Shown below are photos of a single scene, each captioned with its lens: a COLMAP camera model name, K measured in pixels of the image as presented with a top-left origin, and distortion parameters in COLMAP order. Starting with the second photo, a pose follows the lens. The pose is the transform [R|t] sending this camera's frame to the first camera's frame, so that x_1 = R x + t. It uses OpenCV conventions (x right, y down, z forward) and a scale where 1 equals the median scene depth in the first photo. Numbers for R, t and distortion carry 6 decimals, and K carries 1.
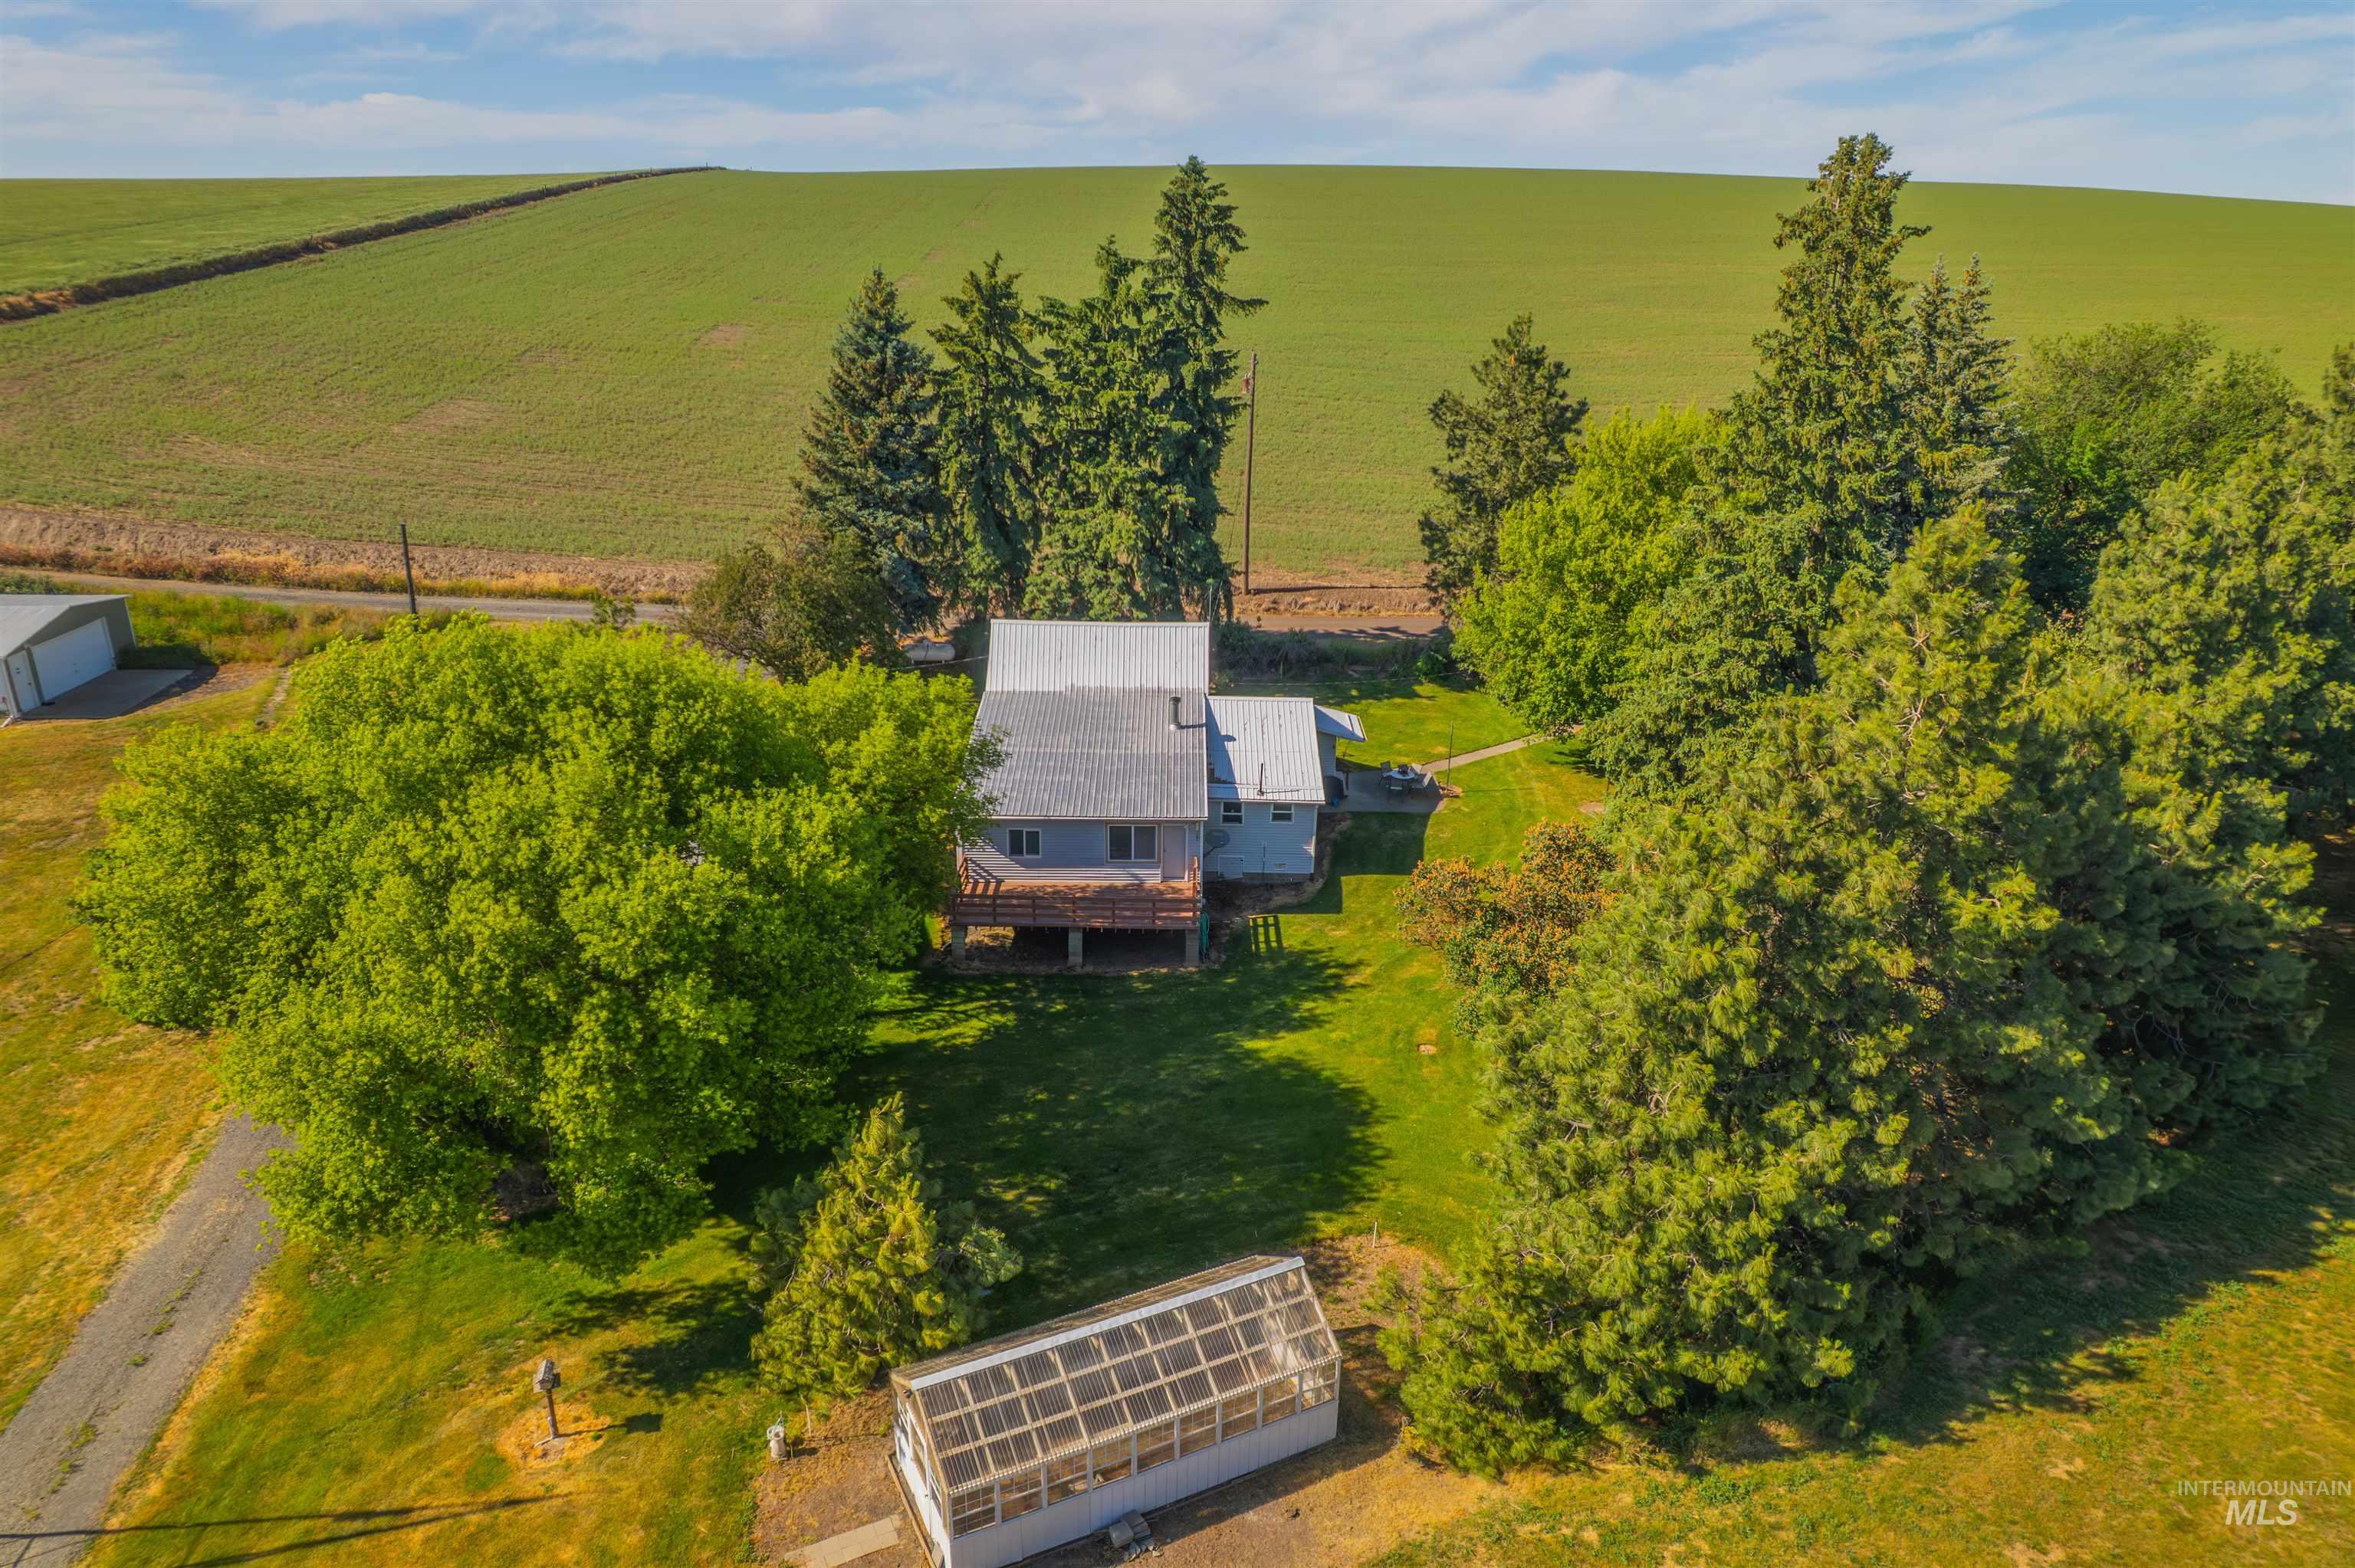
lens RADIAL K [[1511.7, 0, 1183.4], [0, 1511.7, 798.5], [0, 0, 1]] dist [-0.089495, 0.089037]
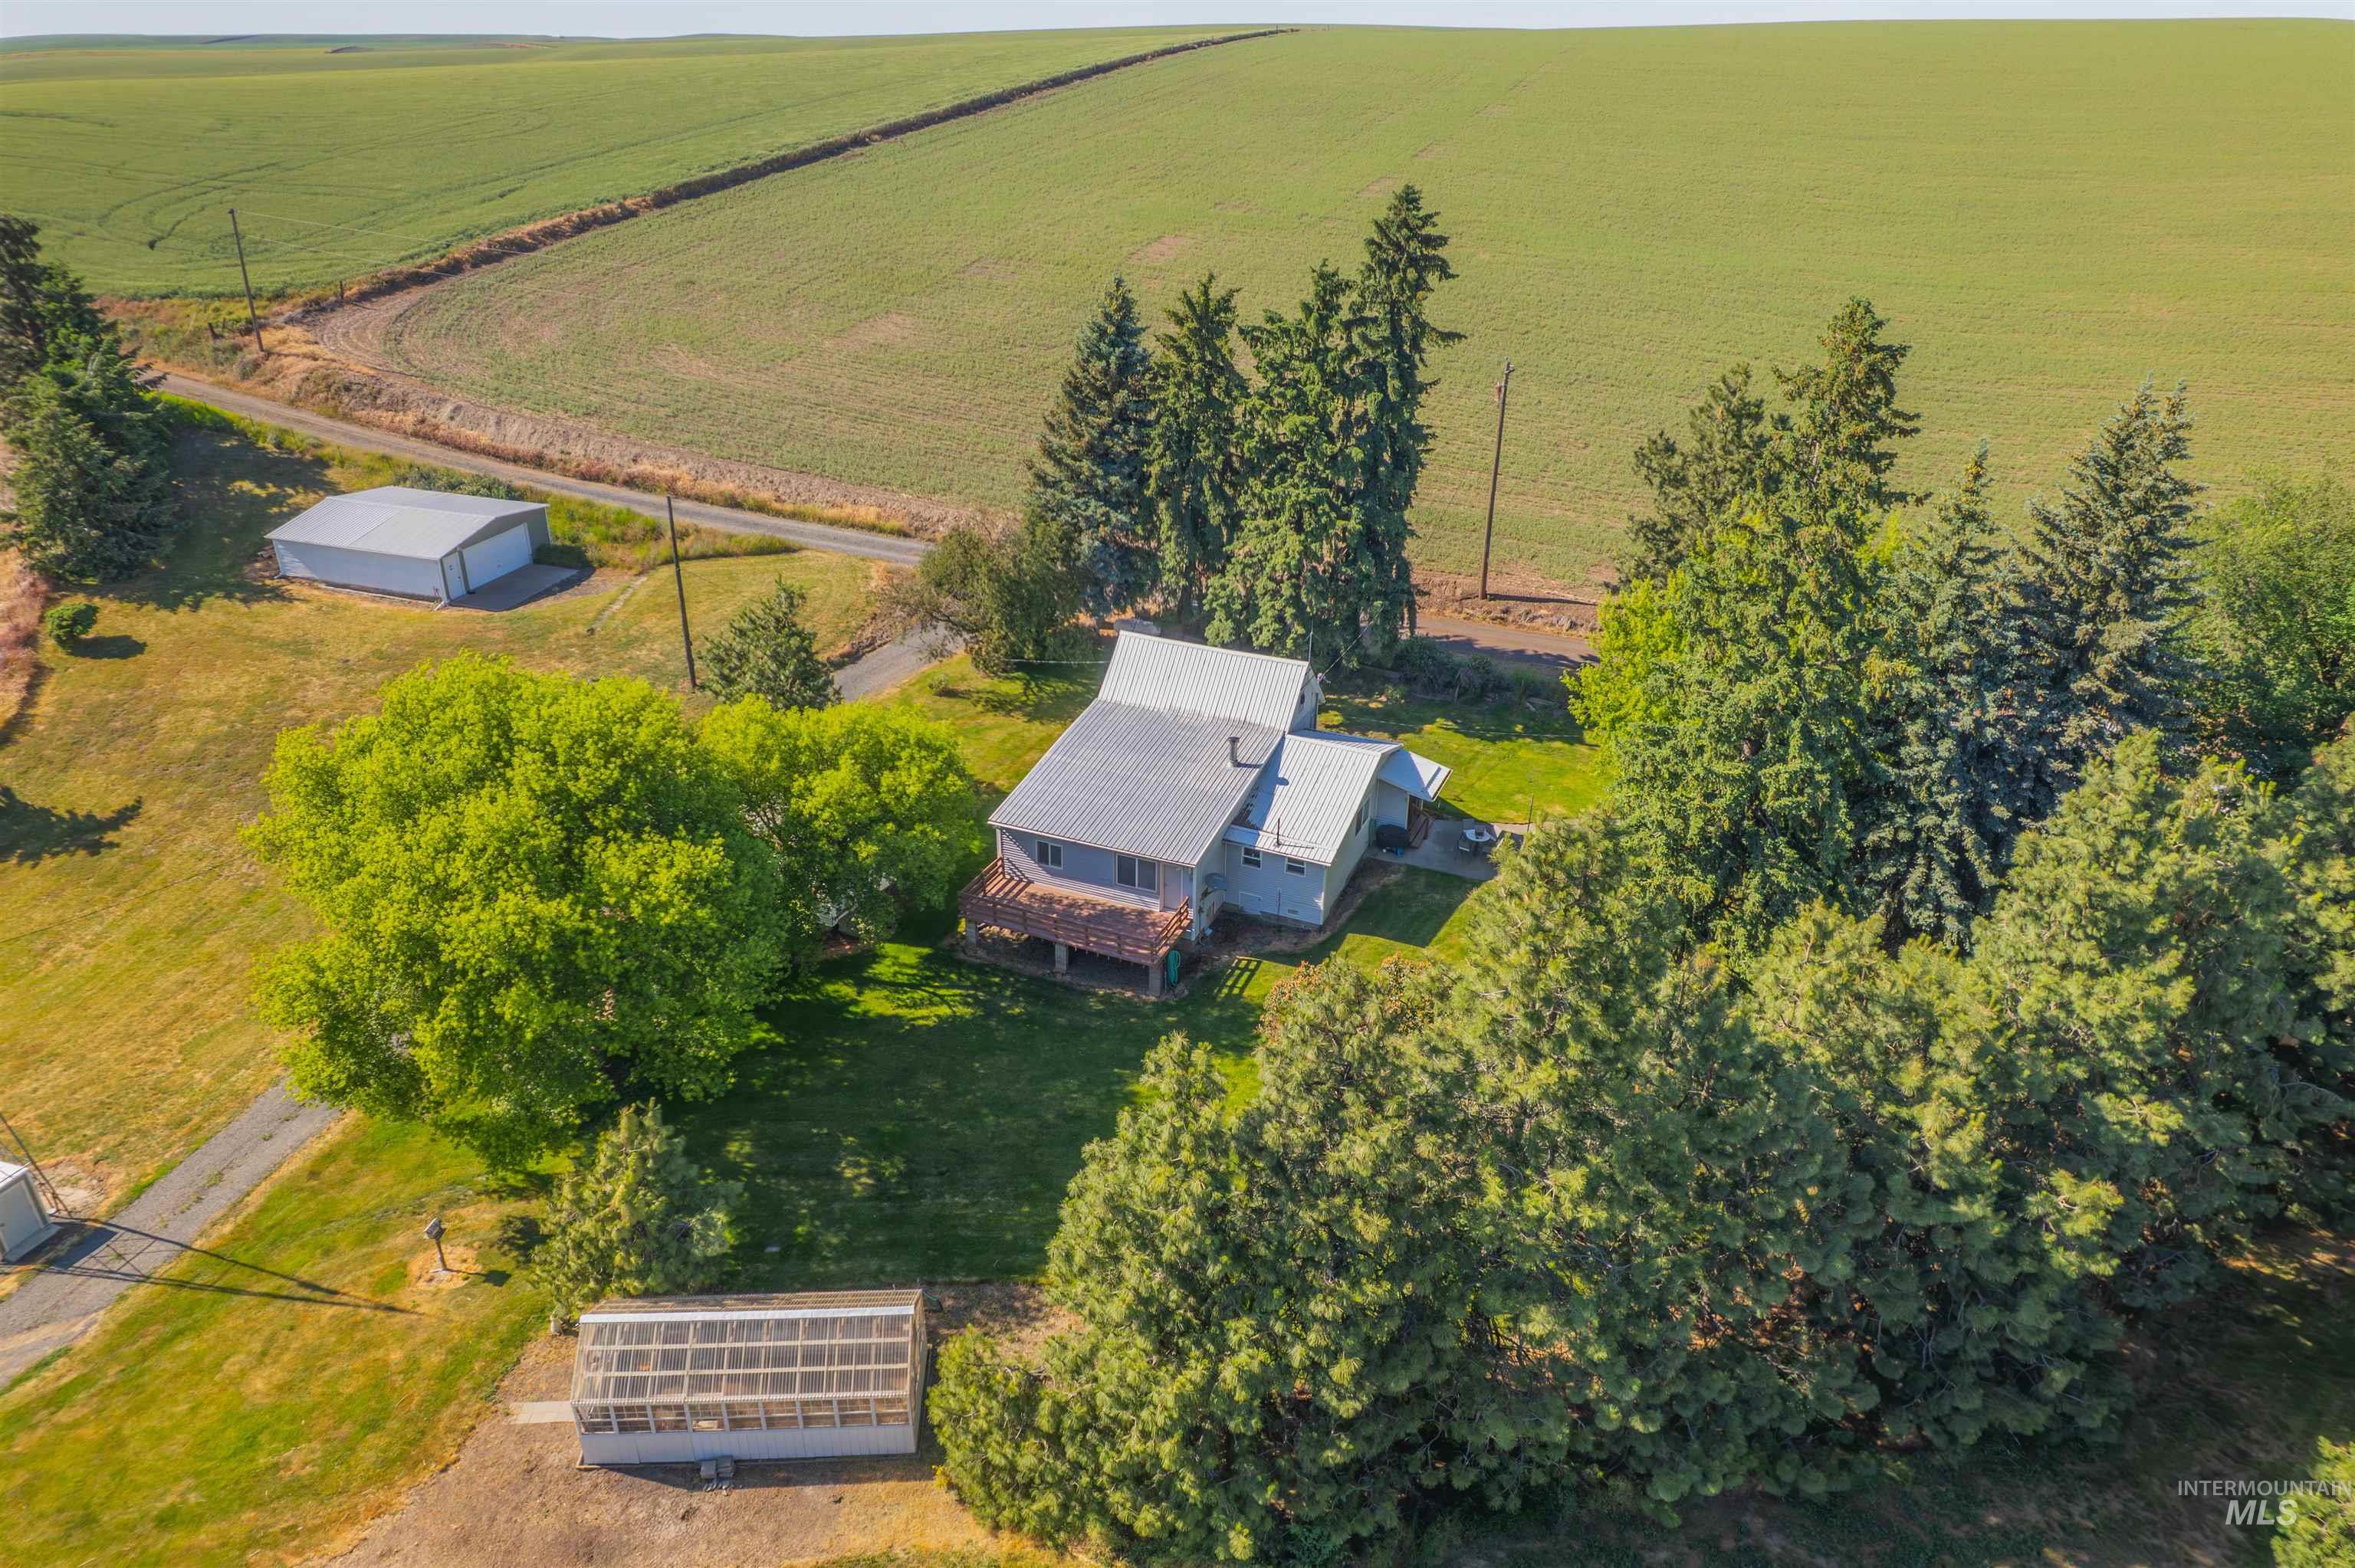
lens RADIAL K [[1511.7, 0, 1183.4], [0, 1511.7, 798.5], [0, 0, 1]] dist [-0.089495, 0.089037]
pose [[0.919599, 0.178827, -0.349797, 0.325121], [-0.141350, 0.981373, 0.130106, -0.150326], [0.366548, -0.070201, 0.927747, -0.013857]]
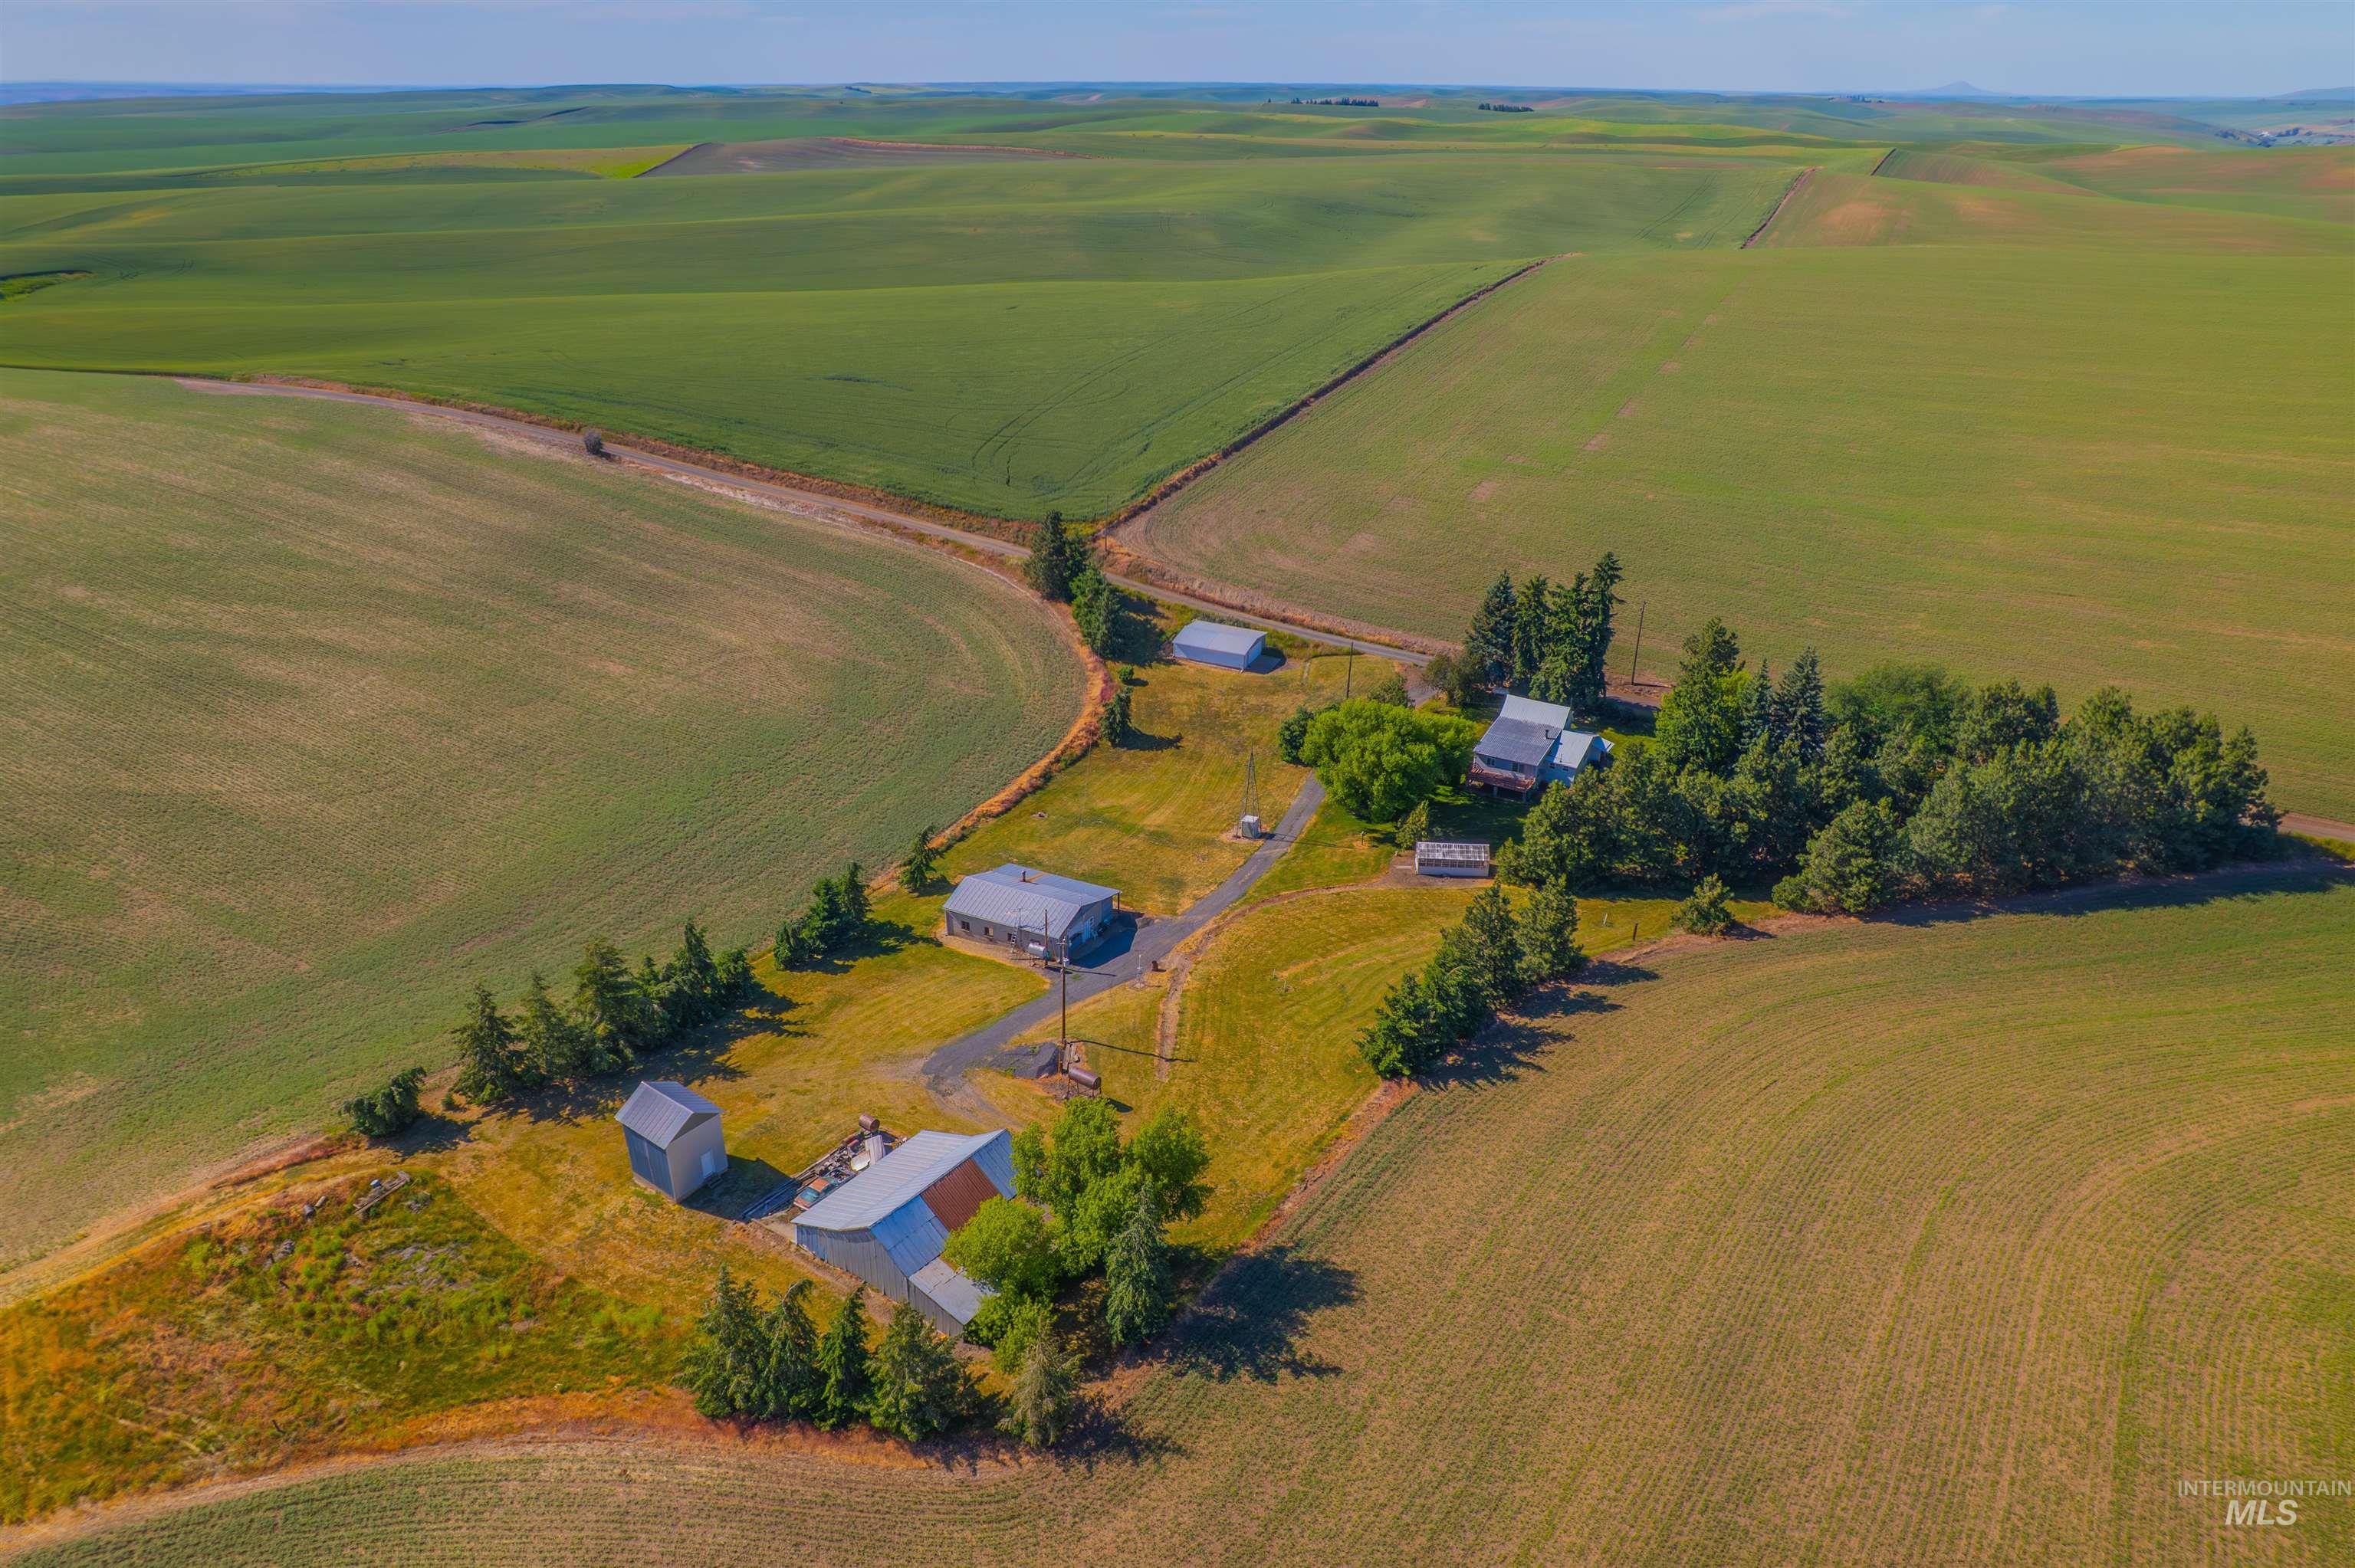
lens RADIAL K [[1511.7, 0, 1183.4], [0, 1511.7, 798.5], [0, 0, 1]] dist [-0.089495, 0.089037]
pose [[0.862767, 0.217012, -0.456660, 0.844120], [-0.174079, 0.975479, 0.134675, -0.221014], [0.474688, -0.036698, 0.879389, -2.336627]]
